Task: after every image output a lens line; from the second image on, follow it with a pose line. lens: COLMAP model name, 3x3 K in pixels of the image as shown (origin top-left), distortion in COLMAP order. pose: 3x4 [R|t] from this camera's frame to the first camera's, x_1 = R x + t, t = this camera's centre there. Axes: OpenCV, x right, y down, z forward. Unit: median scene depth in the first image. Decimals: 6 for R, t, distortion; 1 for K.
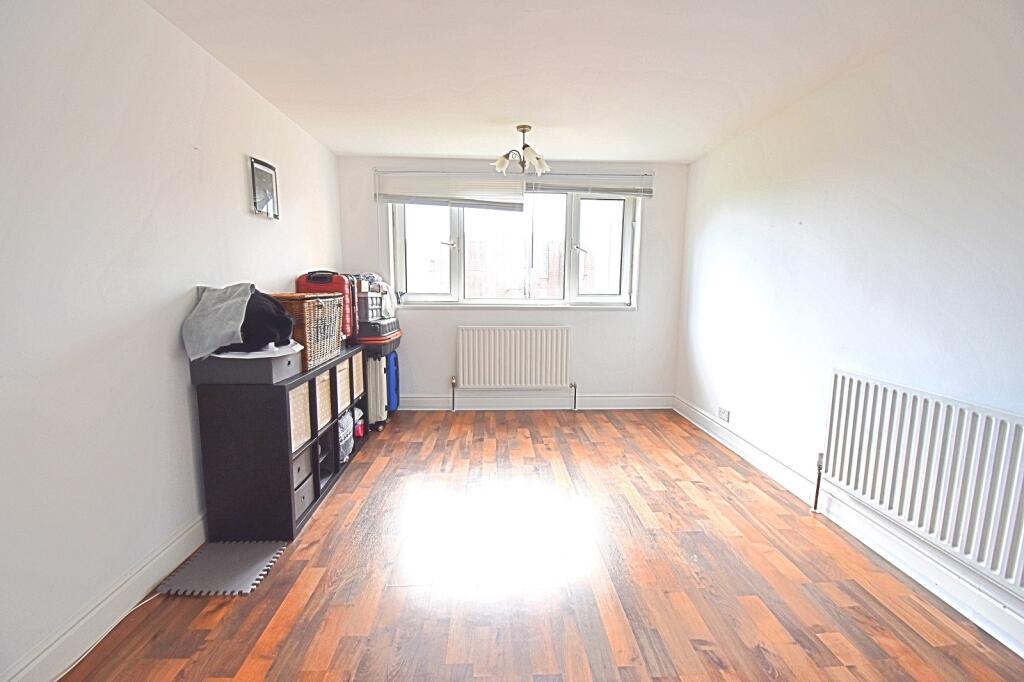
lens RADIAL K [[448.1, 0, 512.0], [0, 448.1, 341.0], [0, 0, 1]] dist [0.011945, -0.021812]
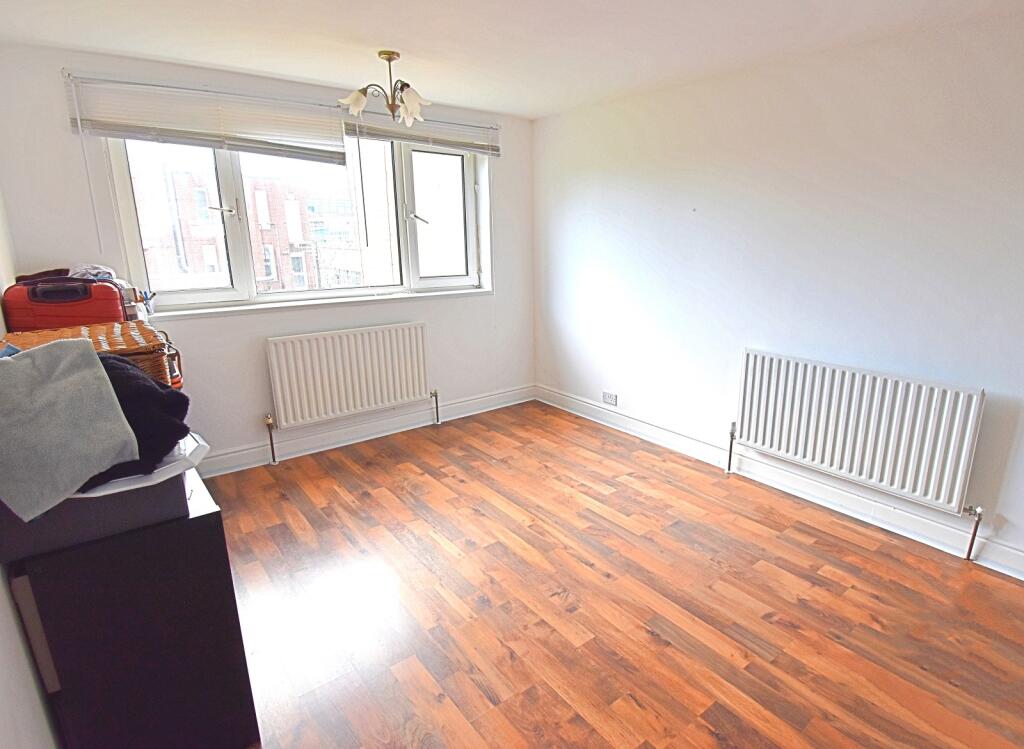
lens RADIAL K [[547.9, 0, 558.5], [0, 547.9, 373.9], [0, 0, 1]] dist [0.019768, -0.049173]
pose [[0.793876, -0.158841, 0.586968, -0.317414], [0.085098, 0.984802, 0.151405, -0.082320], [-0.602096, -0.070247, 0.795327, 0.114351]]
